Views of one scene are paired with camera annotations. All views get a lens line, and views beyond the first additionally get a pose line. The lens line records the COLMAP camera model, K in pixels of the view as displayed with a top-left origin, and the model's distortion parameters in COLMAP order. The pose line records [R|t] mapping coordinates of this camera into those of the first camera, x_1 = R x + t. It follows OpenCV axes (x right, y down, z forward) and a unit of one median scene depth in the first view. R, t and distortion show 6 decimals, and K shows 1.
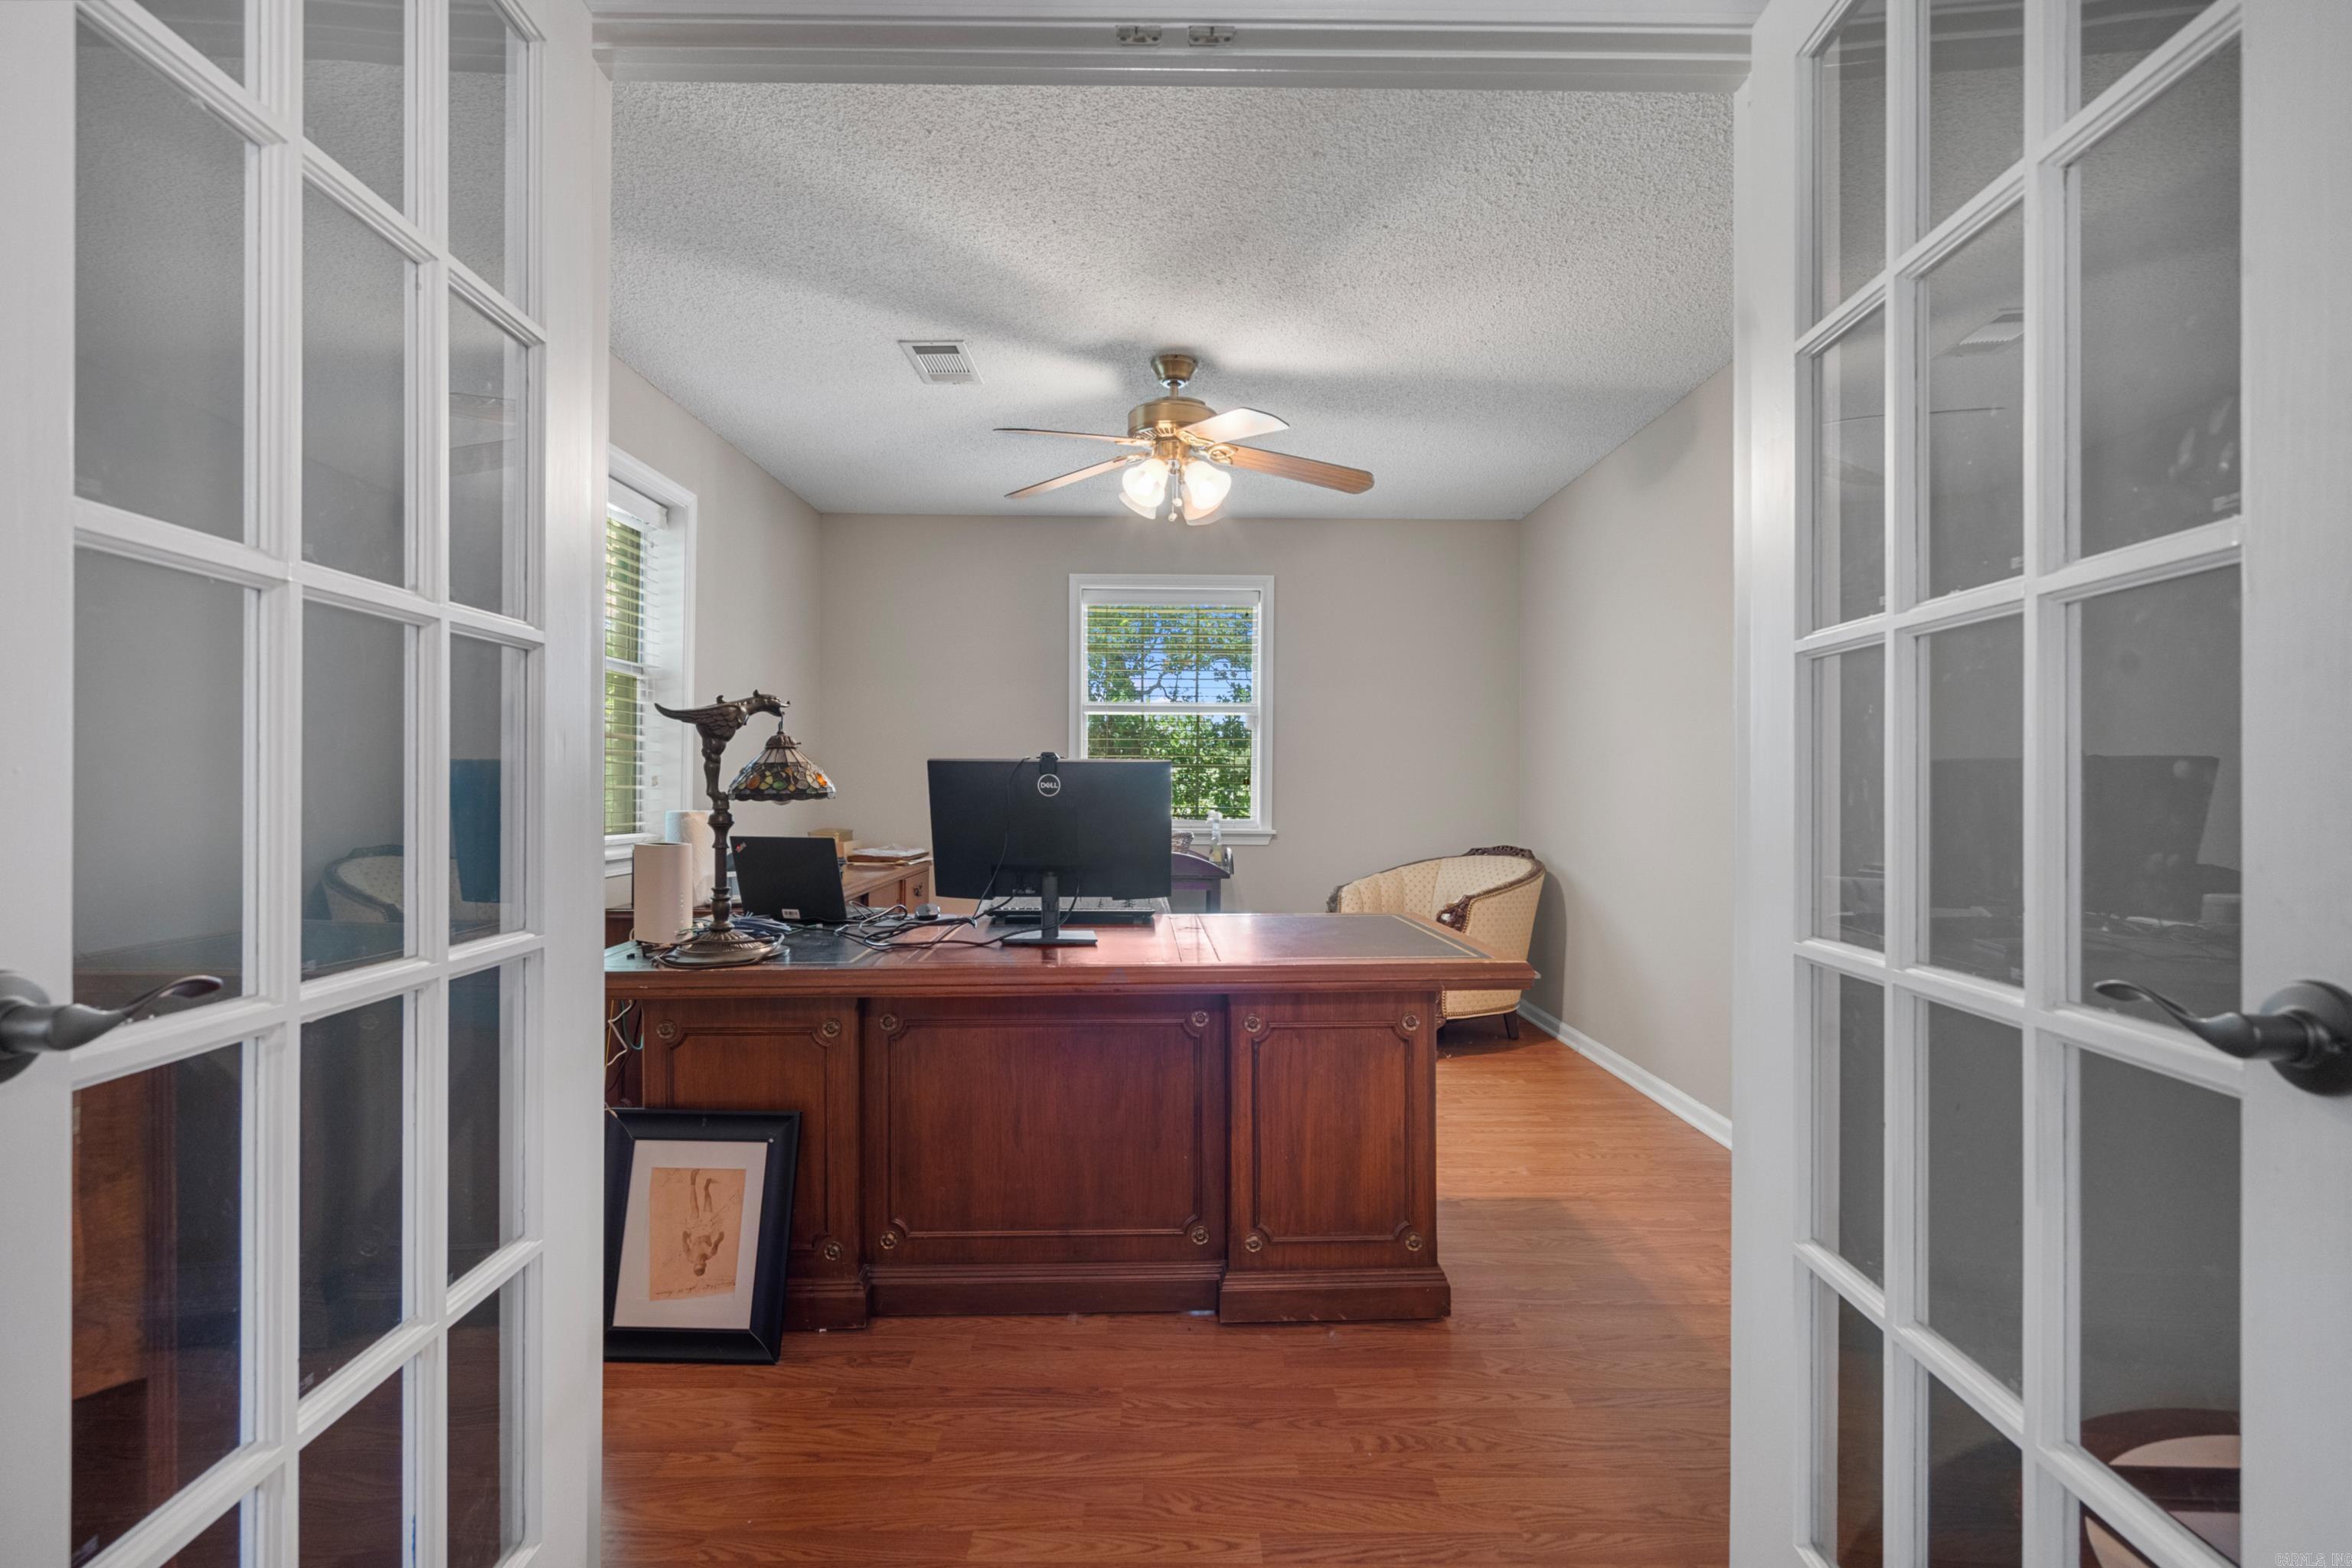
lens RADIAL K [[1075.6, 0, 1180.2], [0, 1075.6, 785.1], [0, 0, 1]] dist [-0.011614, 0.002140]
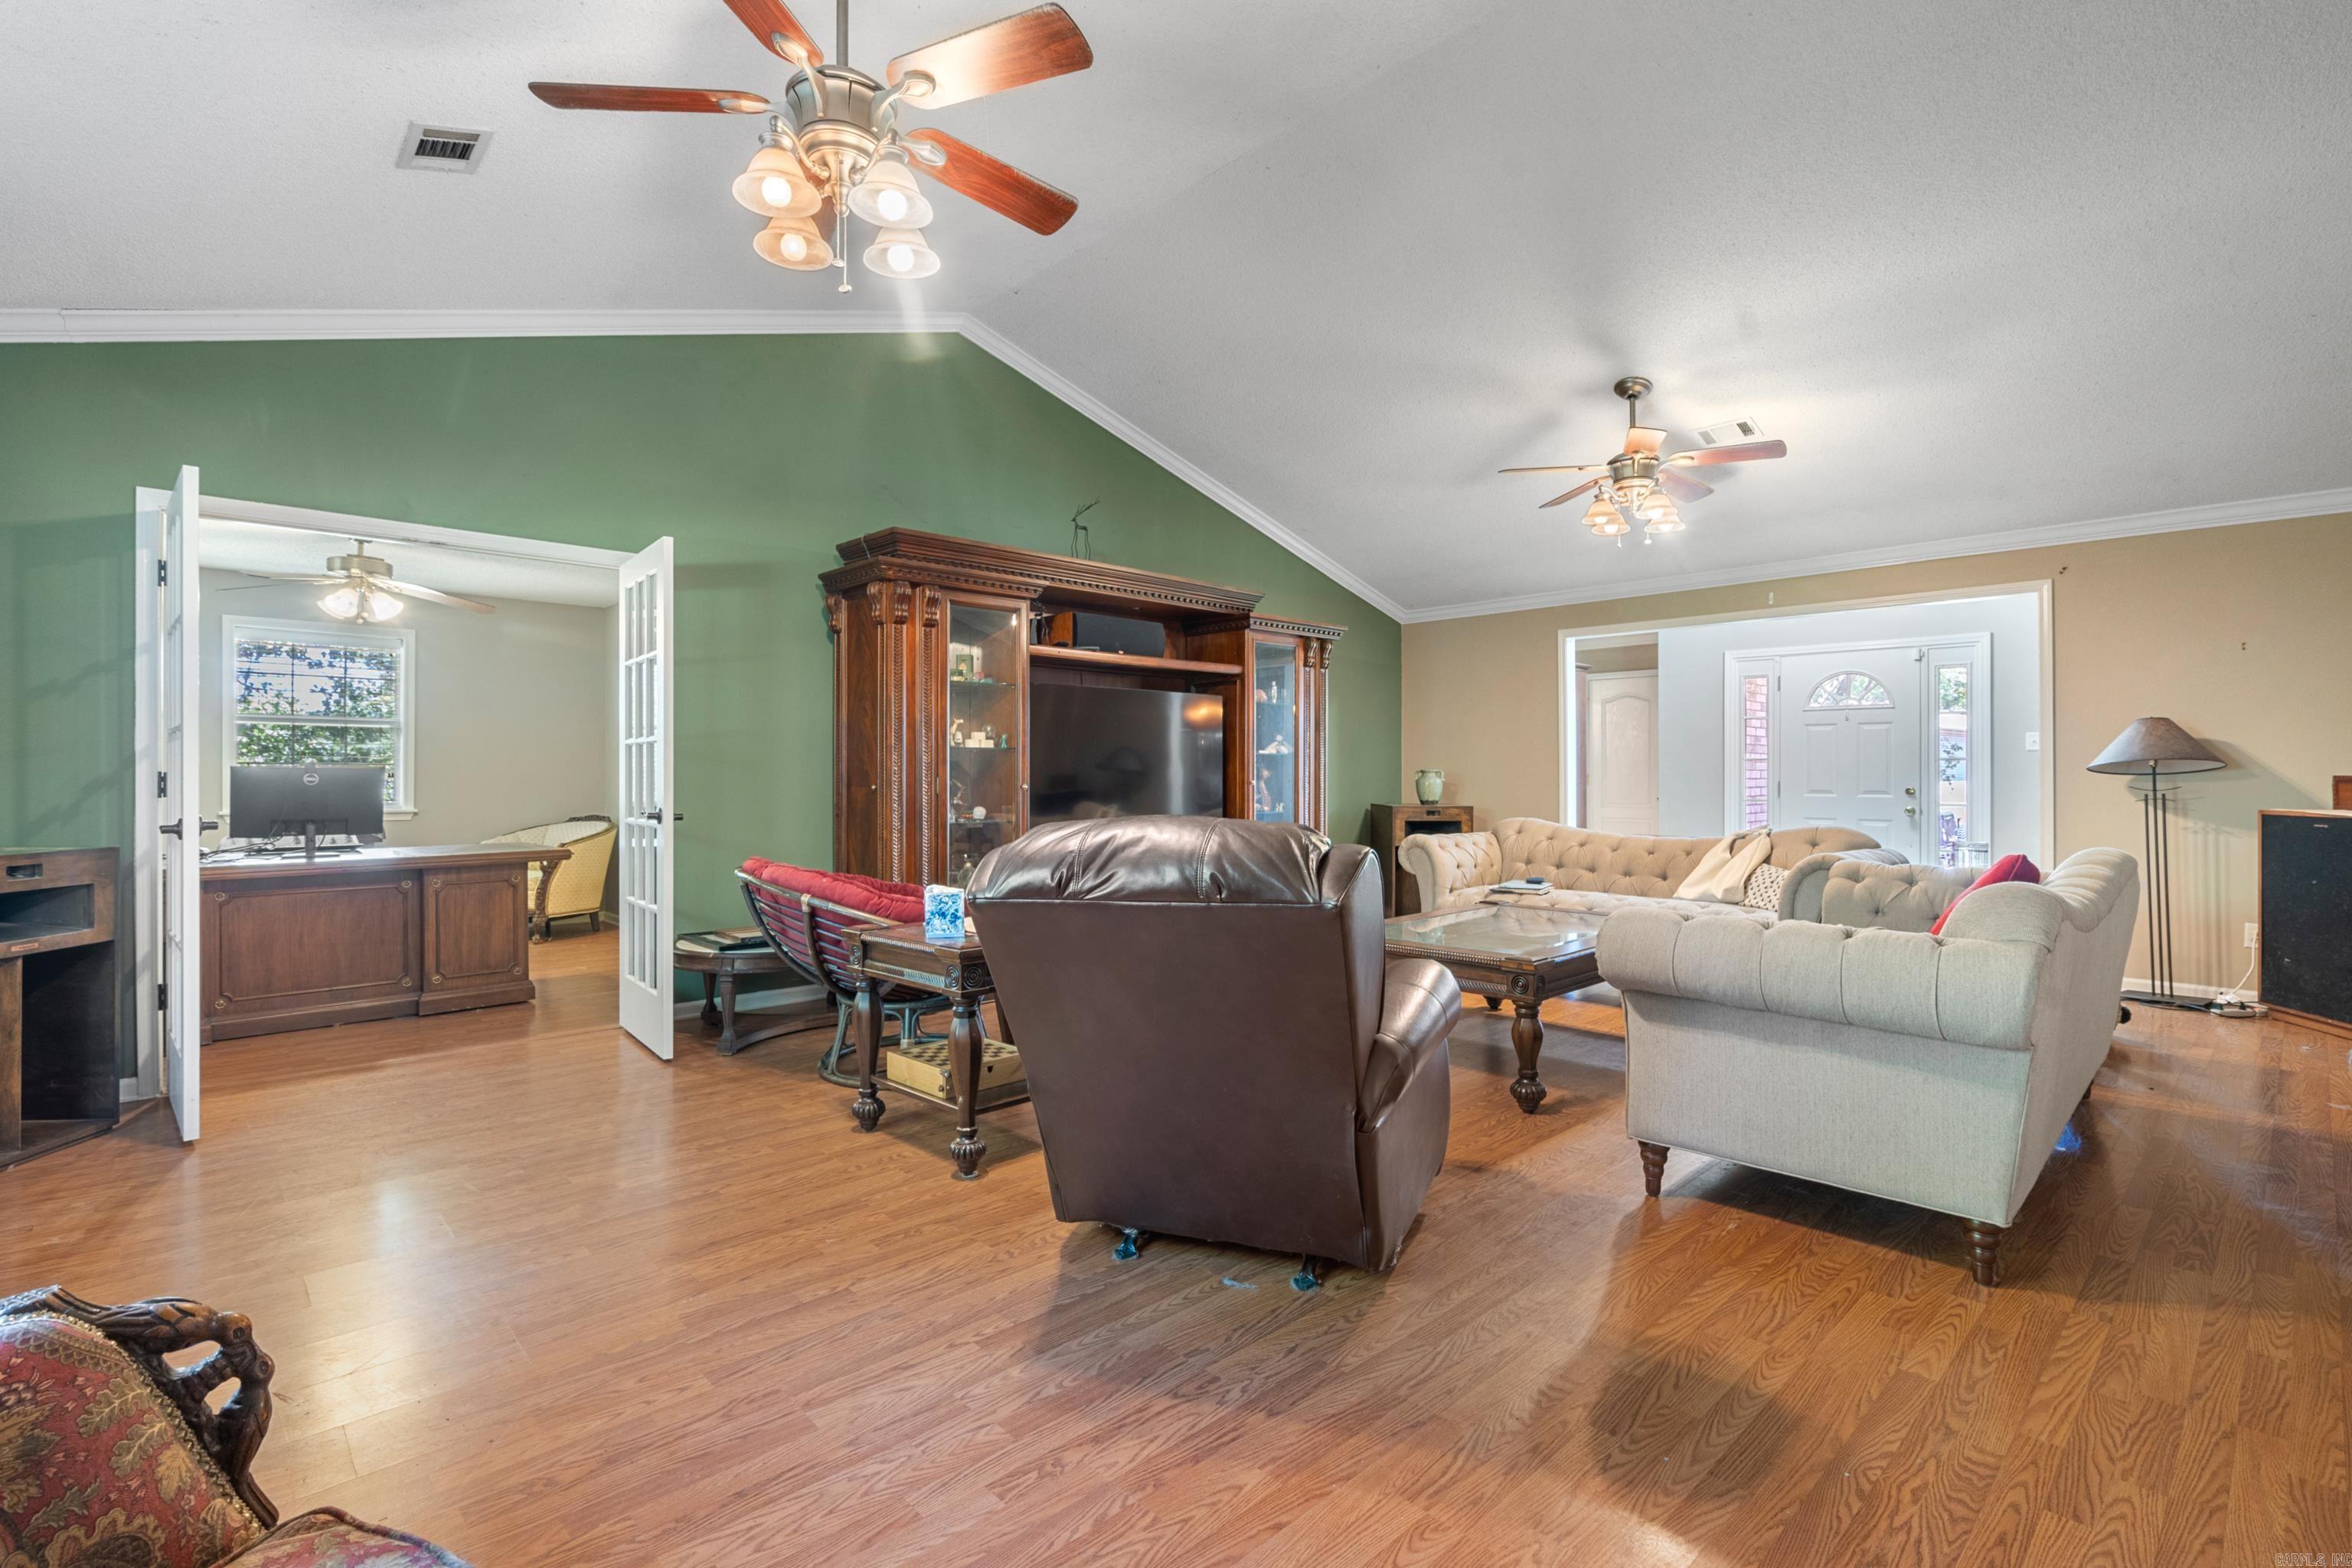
lens RADIAL K [[1075.6, 0, 1188.7], [0, 1075.6, 784.6], [0, 0, 1]] dist [-0.011614, 0.002140]
pose [[0.732135, -0.005783, 0.681135, -0.282178], [-0.001741, 0.999945, 0.010361, -0.013779], [-0.681157, -0.008771, 0.732084, -1.605401]]
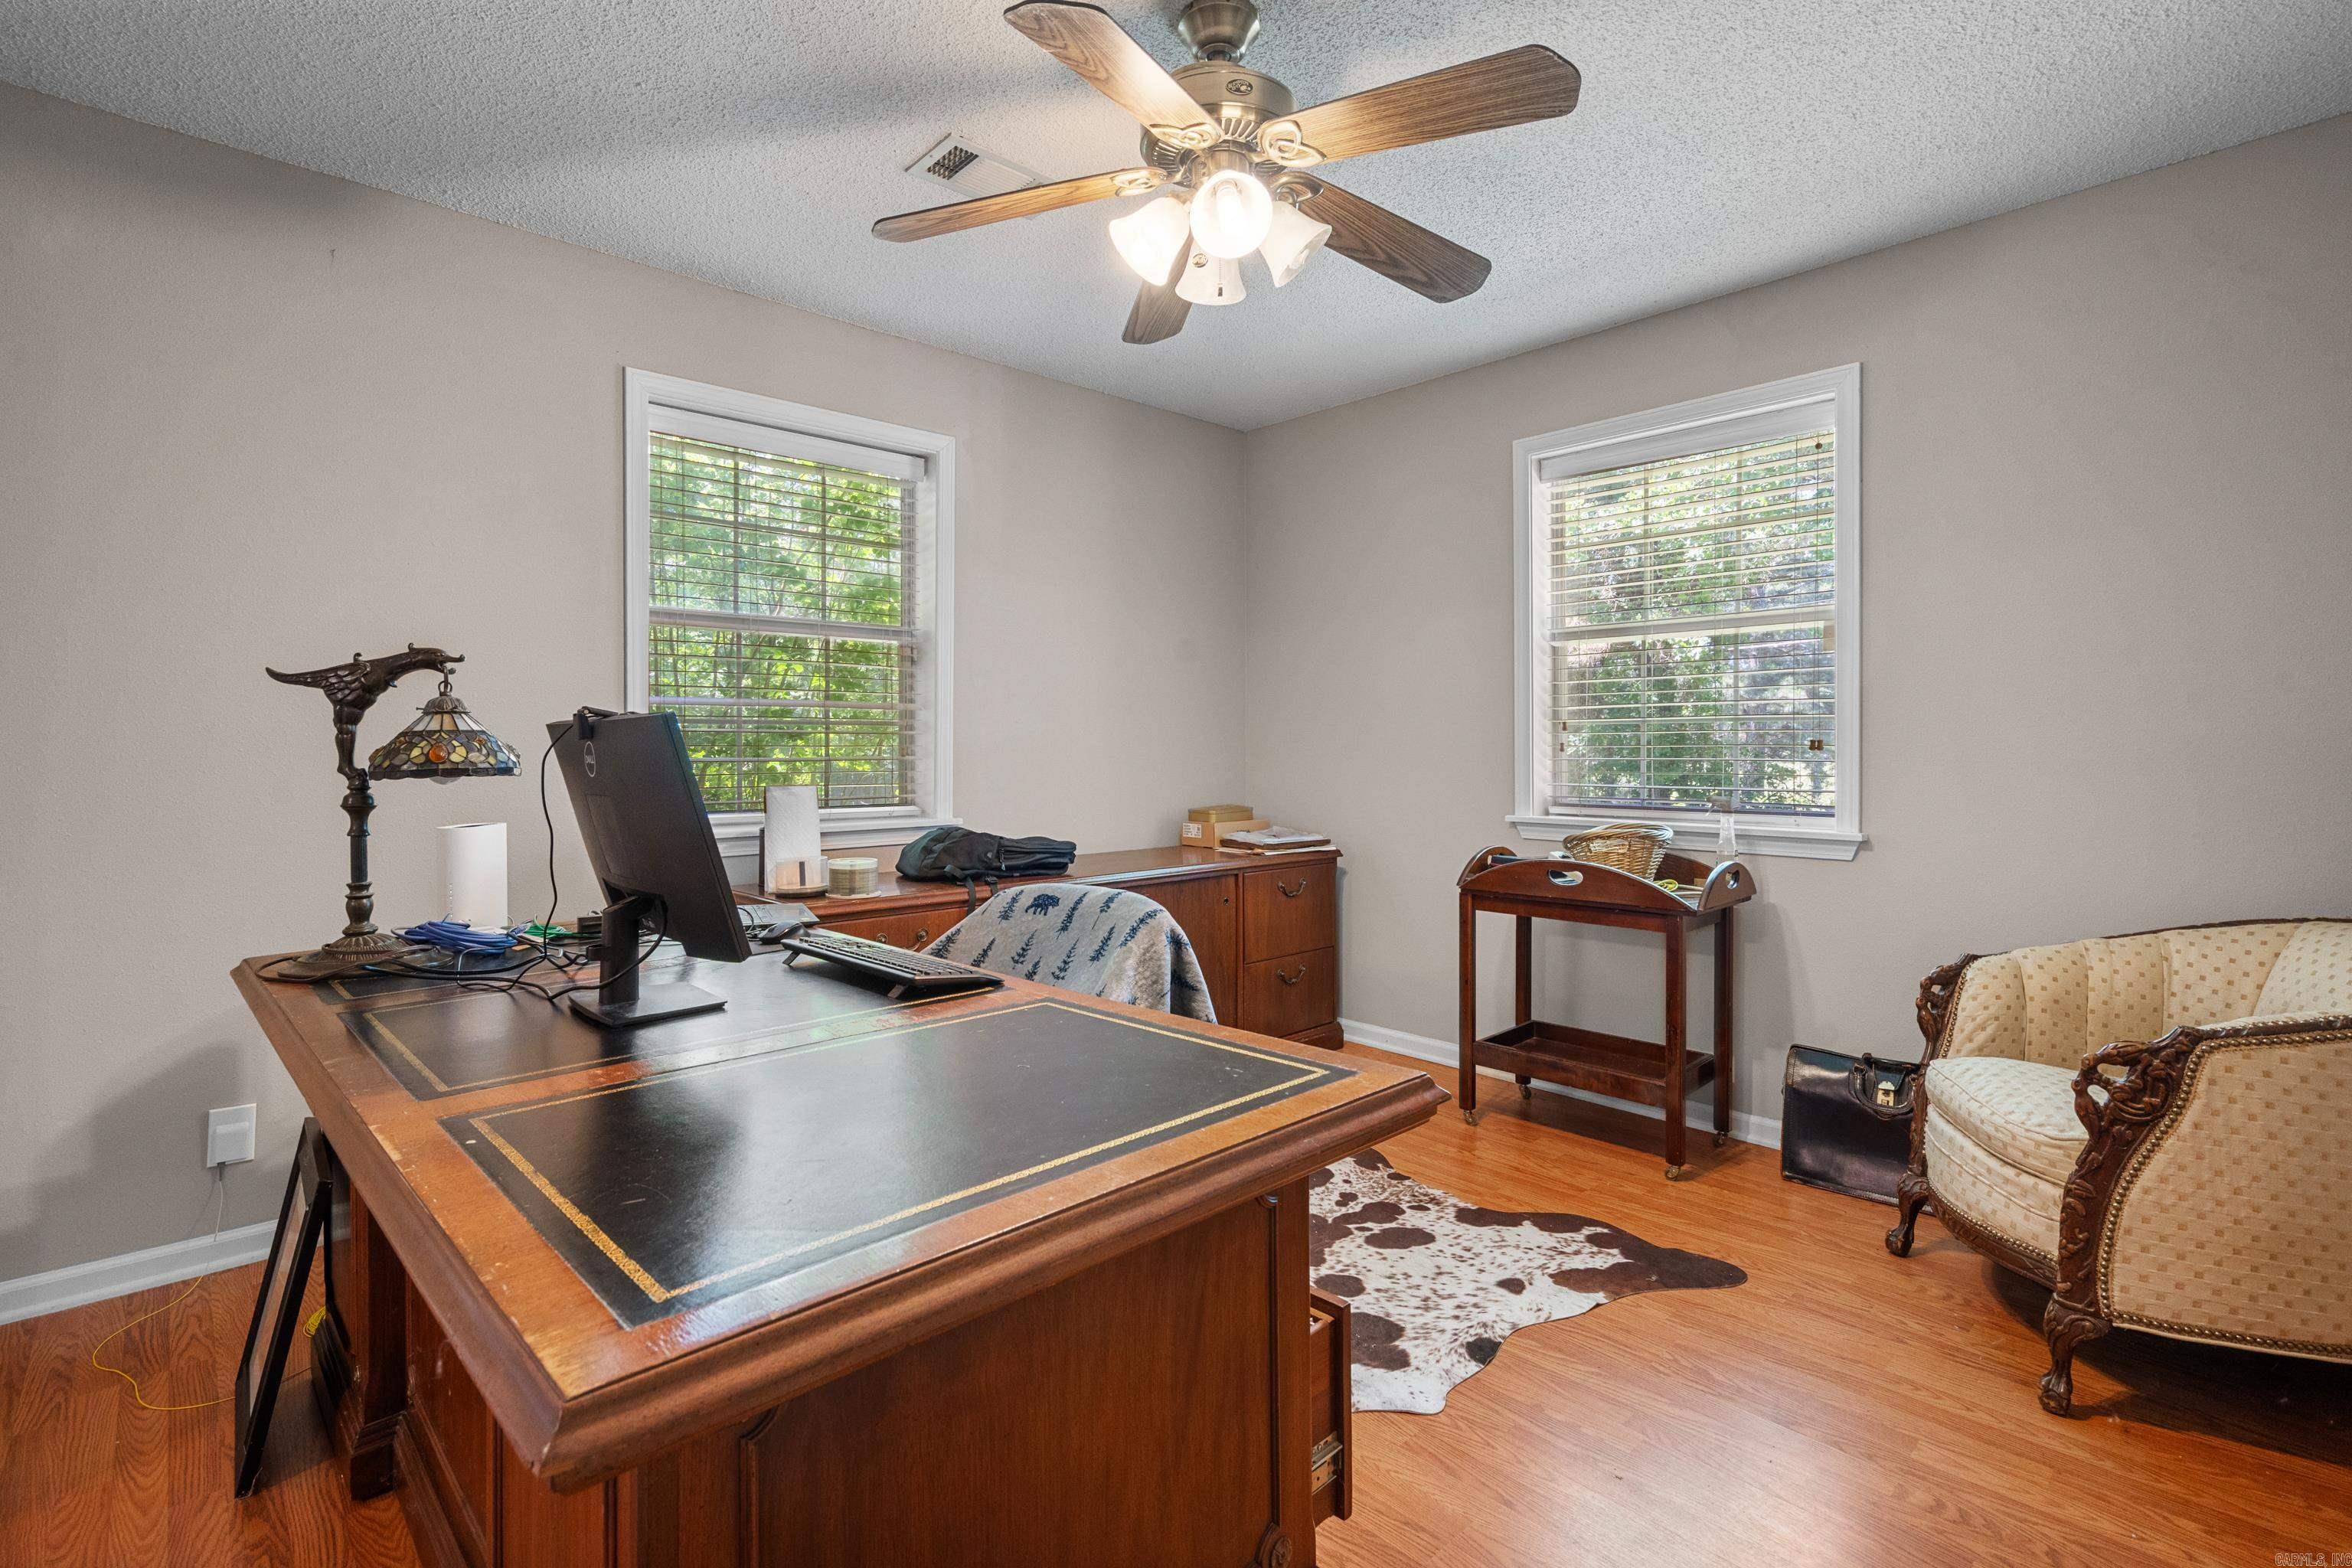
lens RADIAL K [[1075.6, 0, 1182.0], [0, 1075.6, 751.9], [0, 0, 1]] dist [-0.011614, 0.002140]
pose [[0.660680, -0.007452, -0.750631, 0.616355], [0.008785, 0.999959, -0.002195, 0.000957], [0.750617, -0.005144, 0.660718, 0.925440]]
